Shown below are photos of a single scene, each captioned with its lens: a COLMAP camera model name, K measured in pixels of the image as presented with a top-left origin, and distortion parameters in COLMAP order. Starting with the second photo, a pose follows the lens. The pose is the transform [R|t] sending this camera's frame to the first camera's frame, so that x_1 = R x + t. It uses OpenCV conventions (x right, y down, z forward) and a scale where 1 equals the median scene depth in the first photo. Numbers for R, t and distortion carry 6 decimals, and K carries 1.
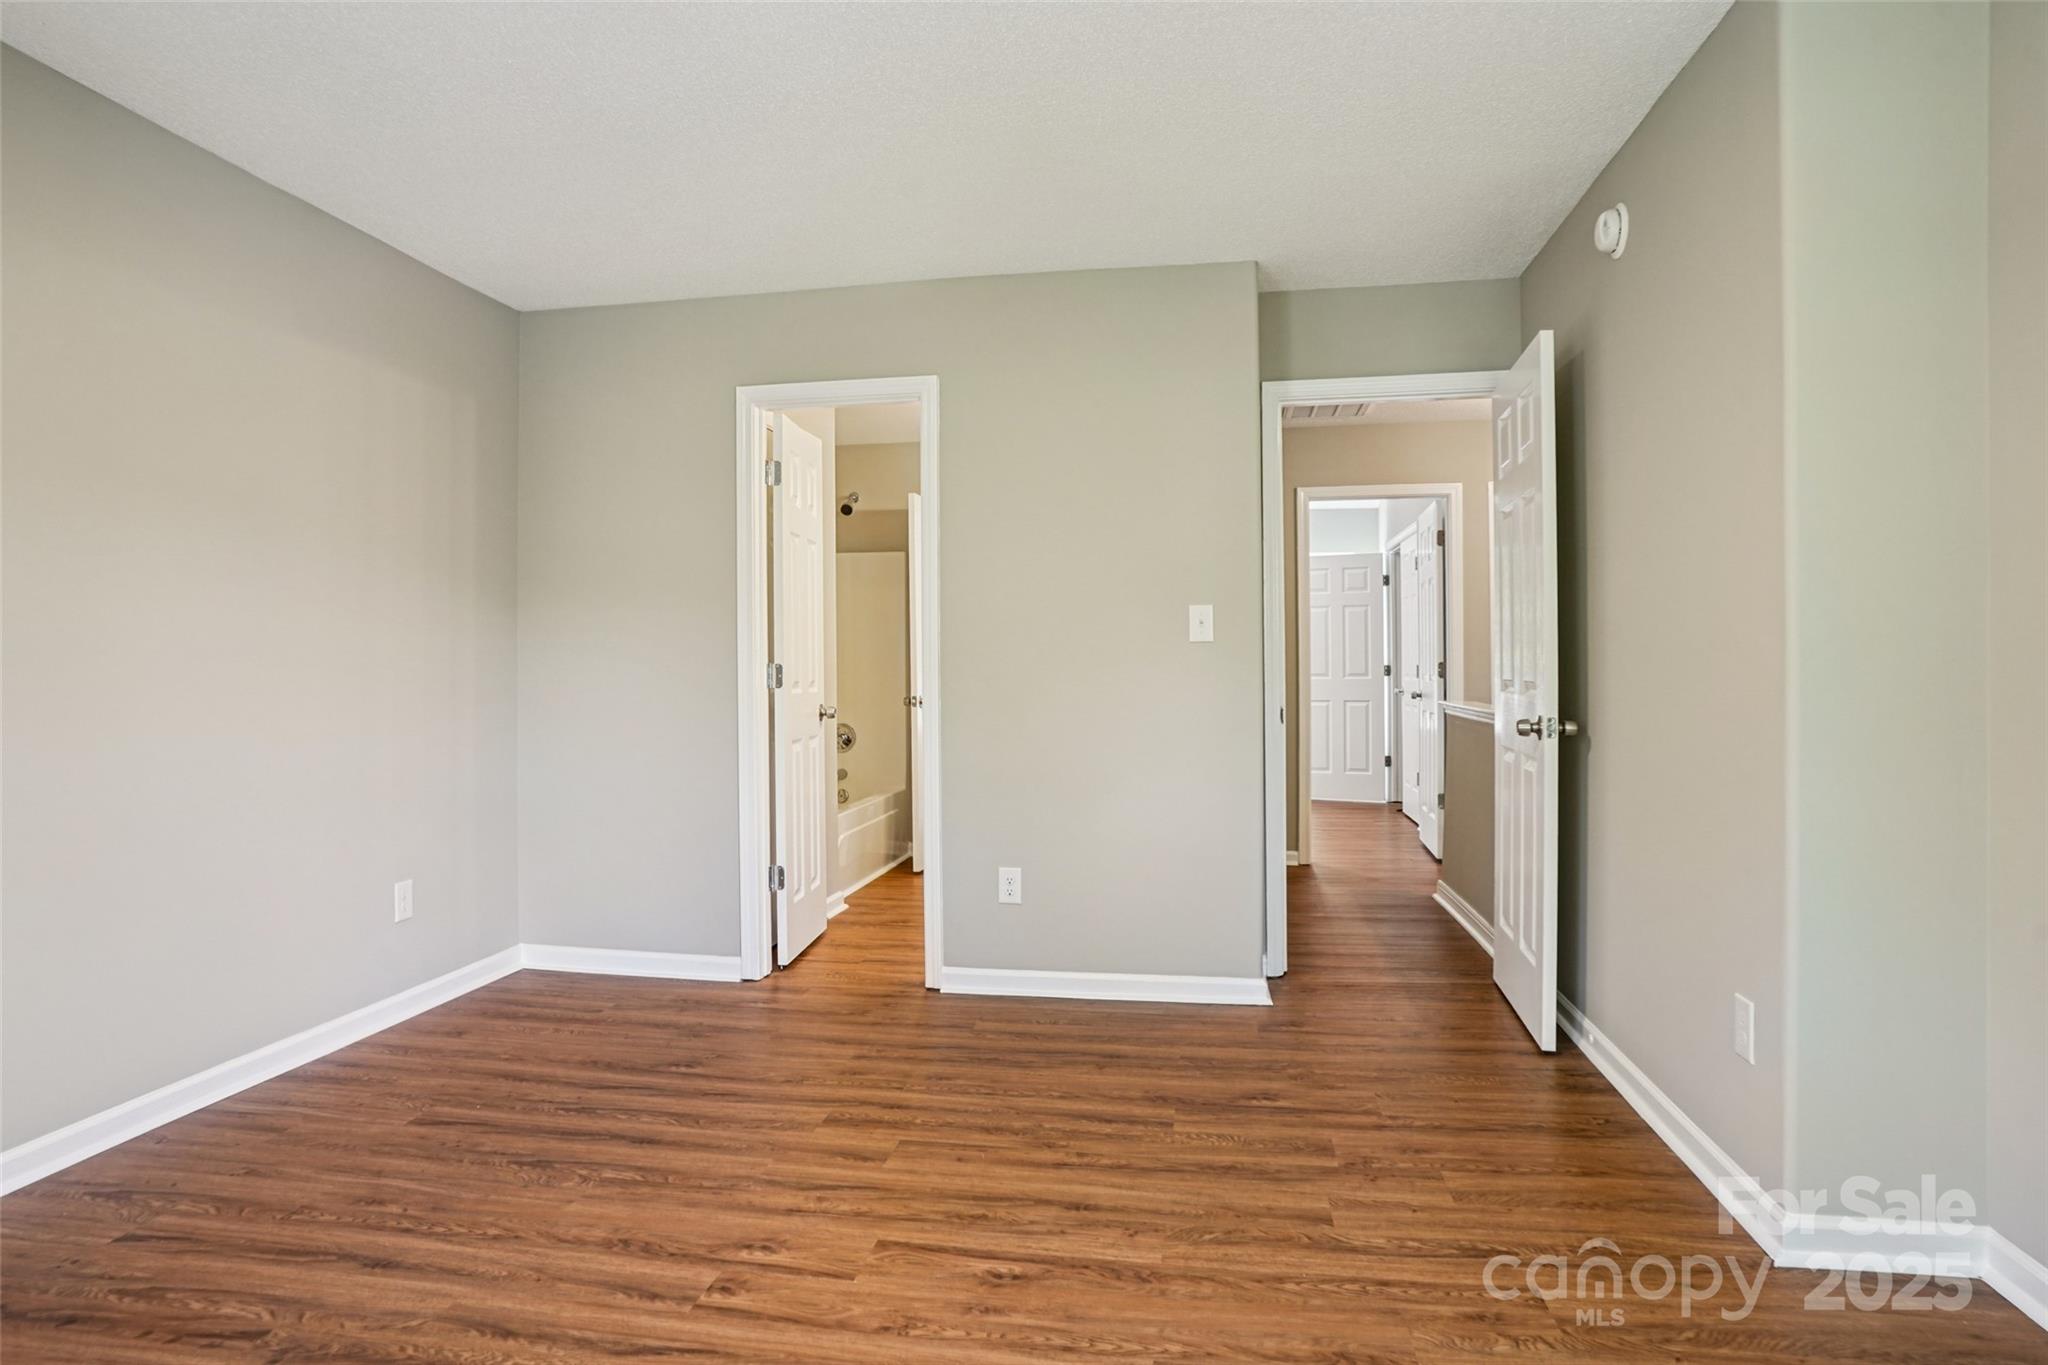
lens RADIAL K [[1121.6, 0, 1031.8], [0, 1121.6, 677.7], [0, 0, 1]] dist [-0.078490, 0.044770]
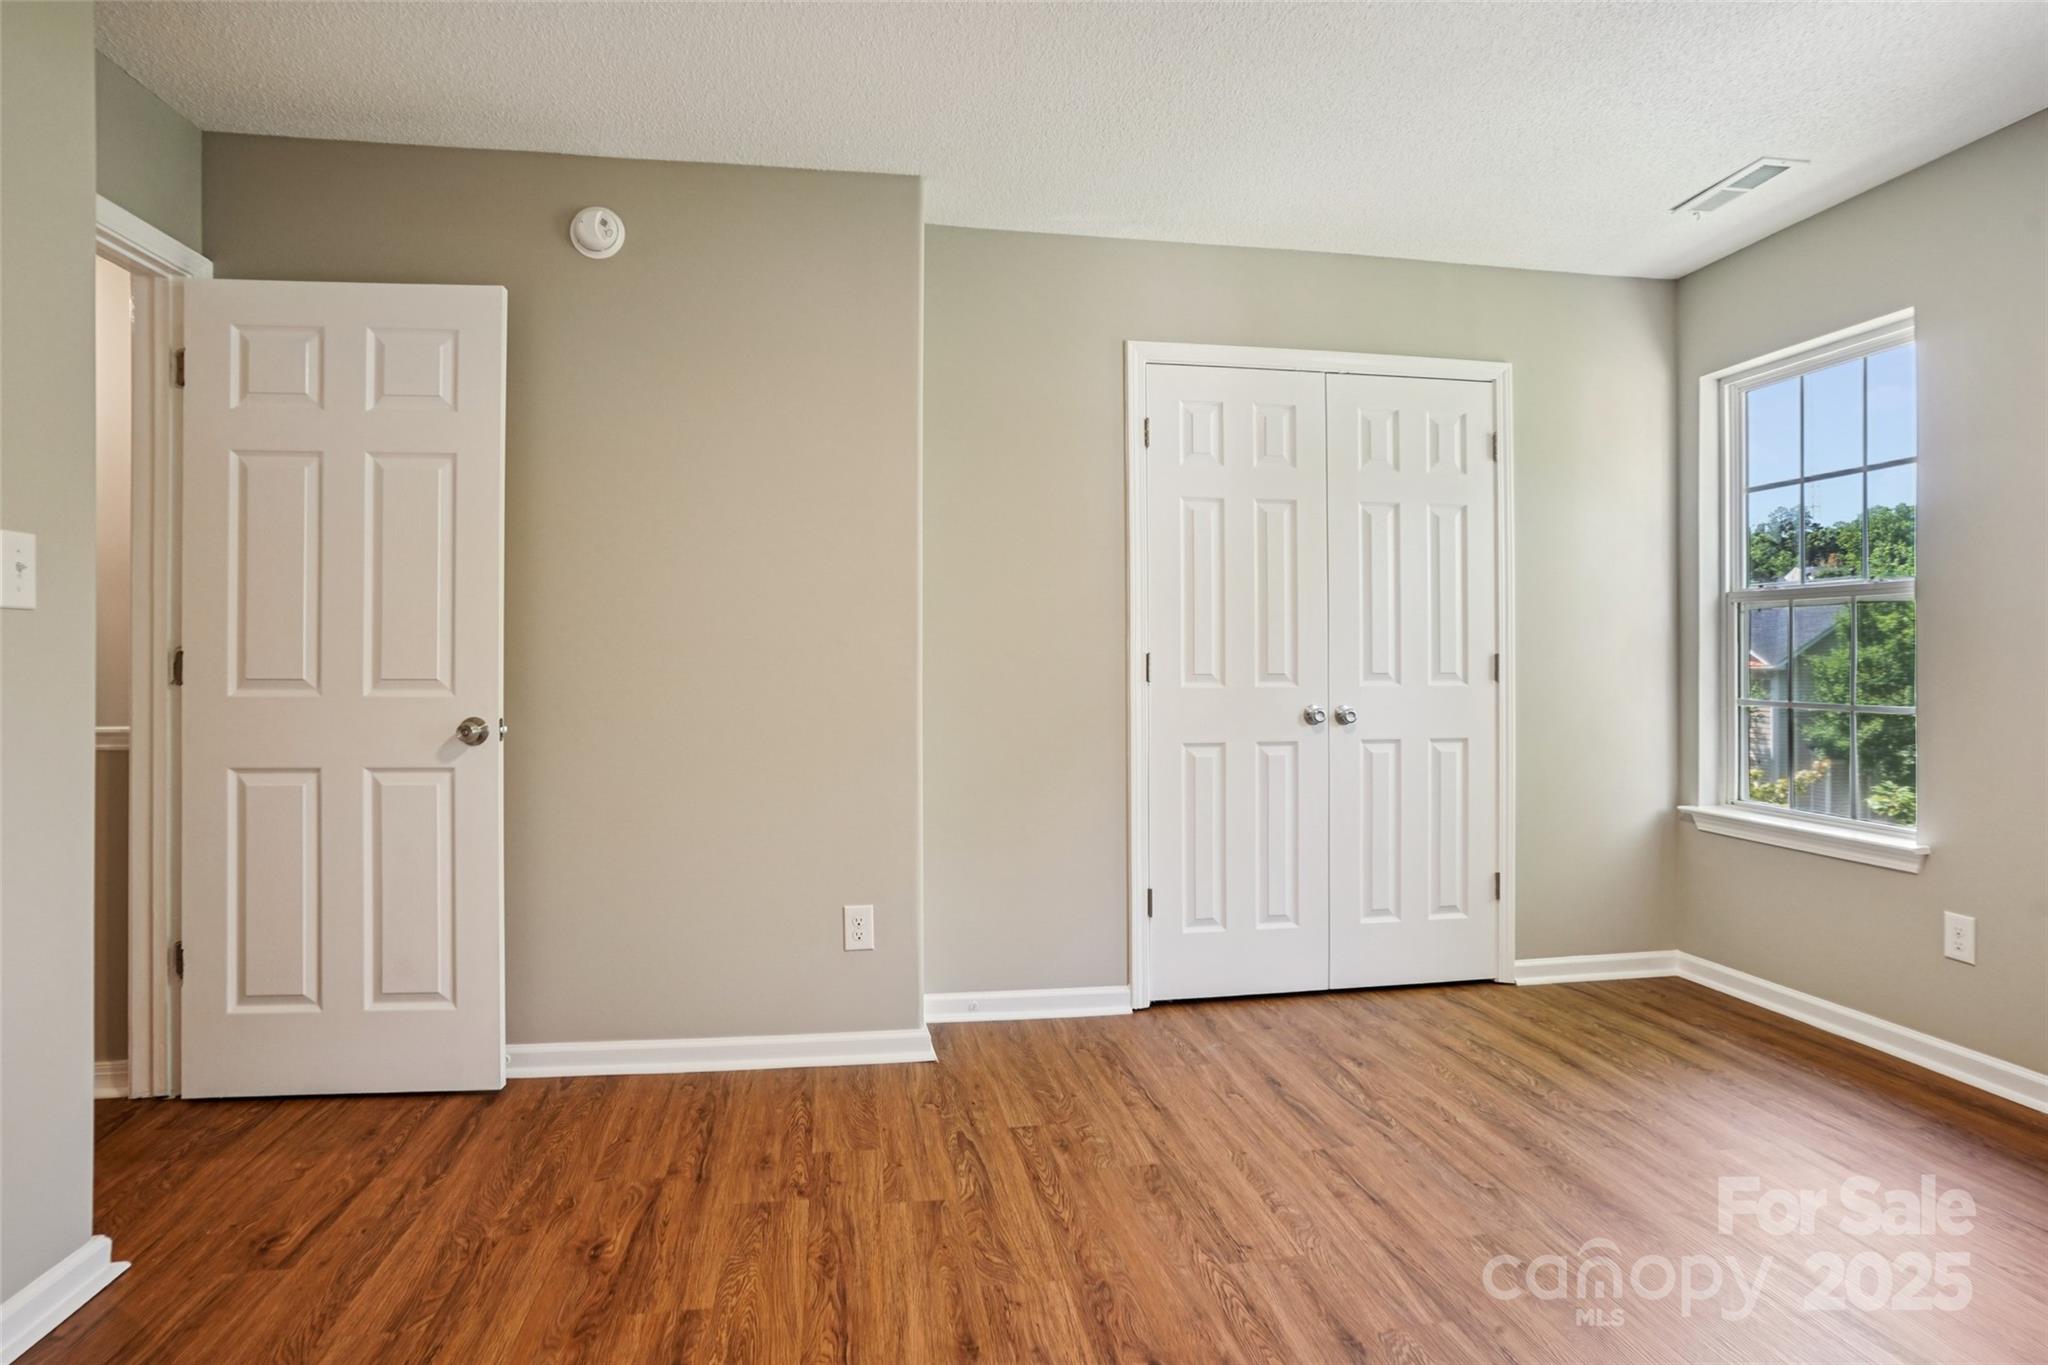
lens RADIAL K [[1121.6, 0, 1031.8], [0, 1121.6, 677.7], [0, 0, 1]] dist [-0.078490, 0.044770]
pose [[-0.322528, -0.008078, 0.946525, -0.639577], [0.006571, 0.999920, 0.010773, 0.001332], [-0.946537, 0.009694, -0.322450, 1.106270]]
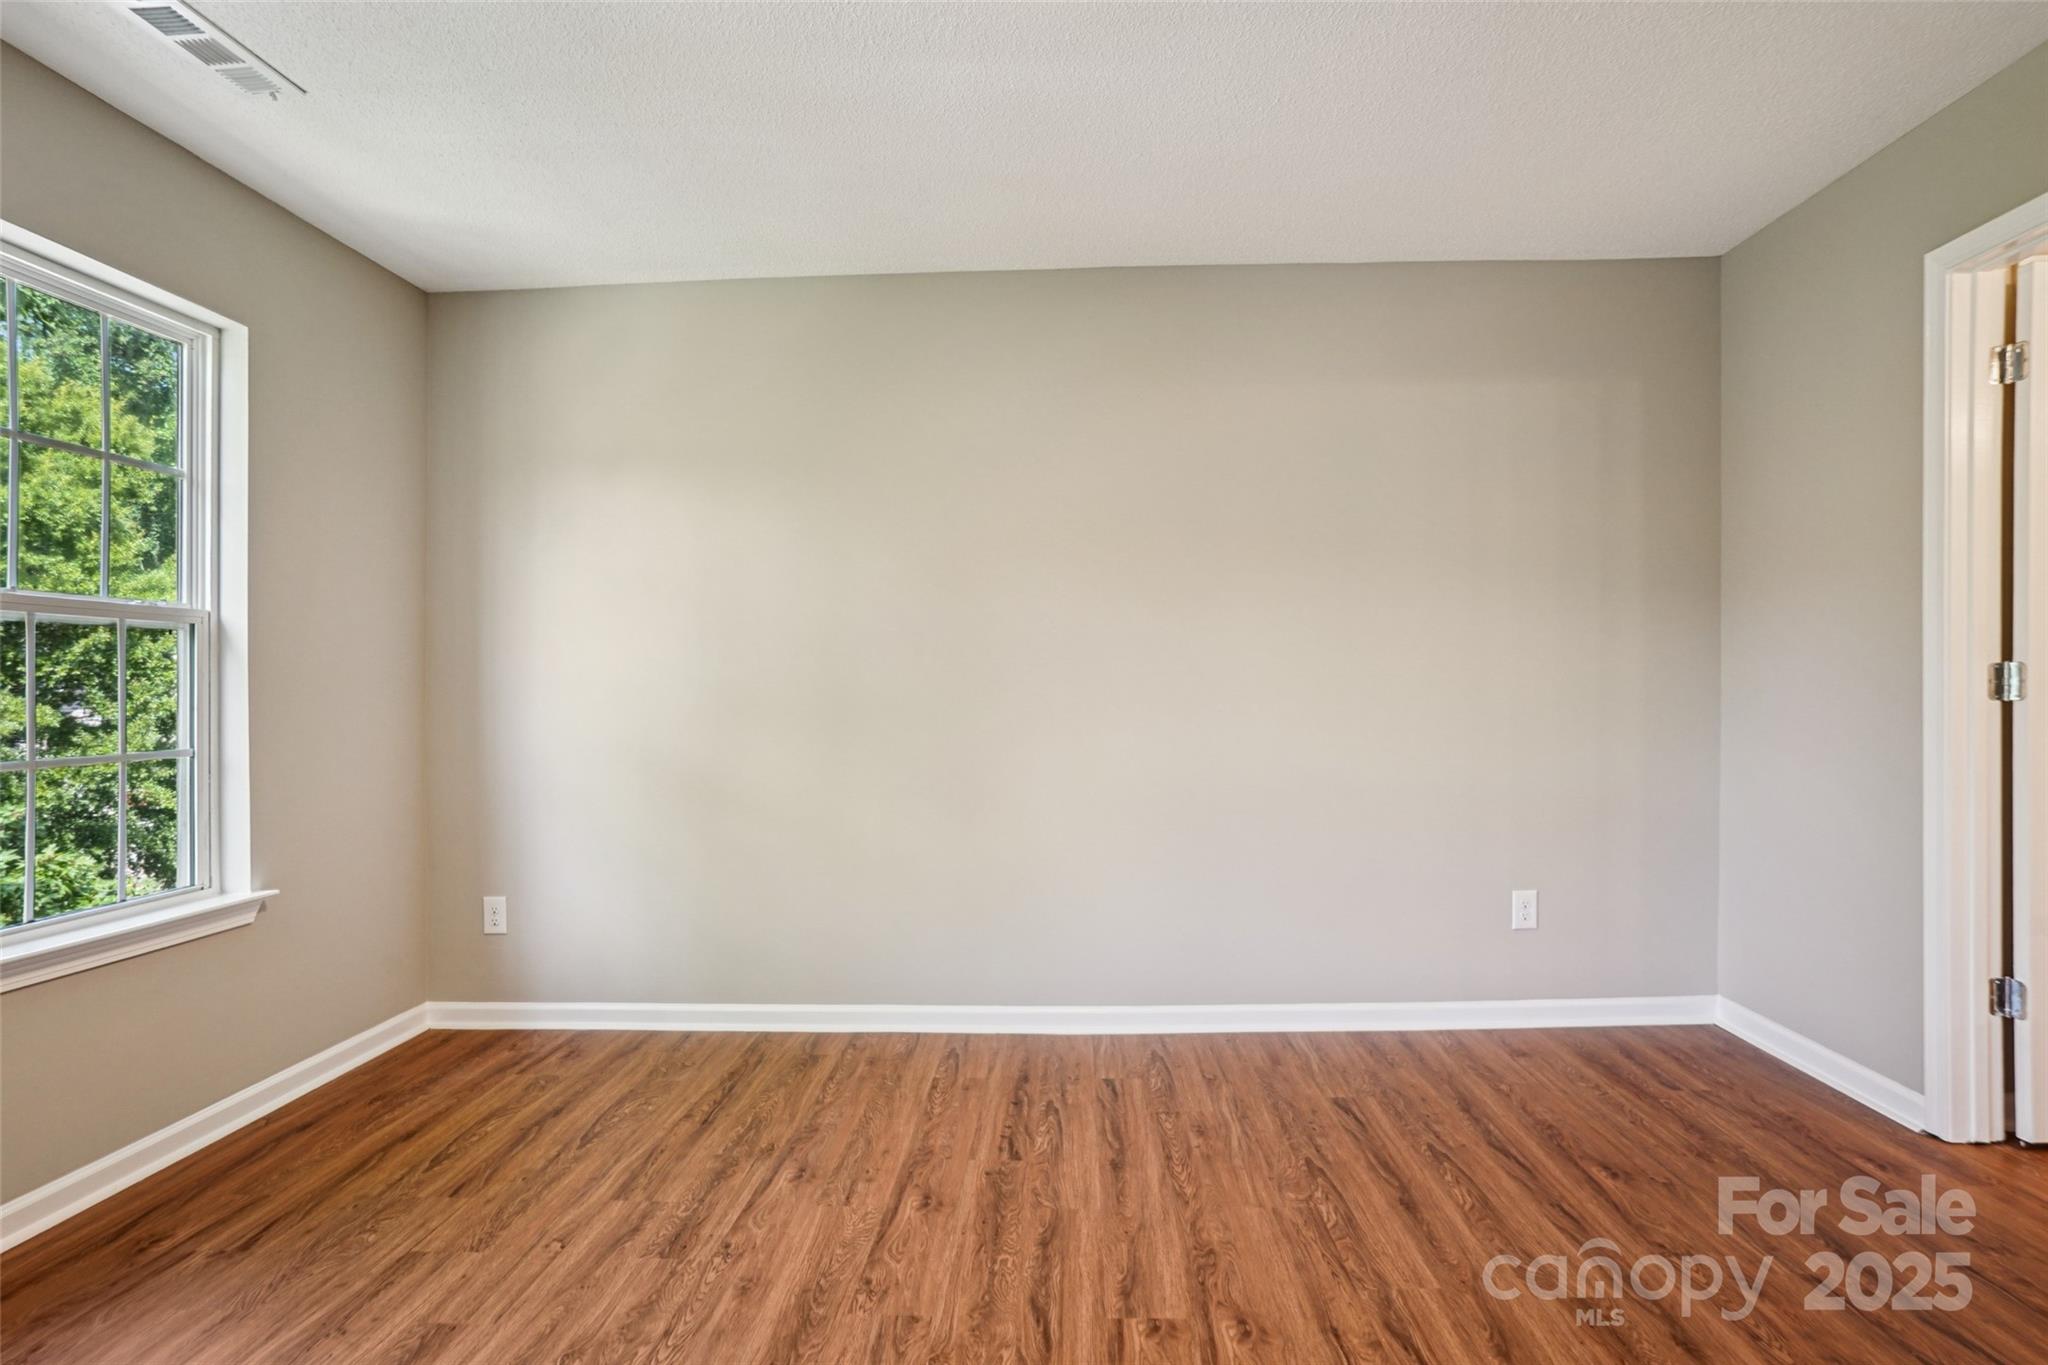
lens RADIAL K [[1121.6, 0, 1031.8], [0, 1121.6, 677.7], [0, 0, 1]] dist [-0.078490, 0.044770]
pose [[0.127460, -0.011161, -0.991781, 0.525320], [0.007129, 0.999921, -0.010336, -0.000102], [0.991818, -0.005753, 0.127530, 0.616430]]
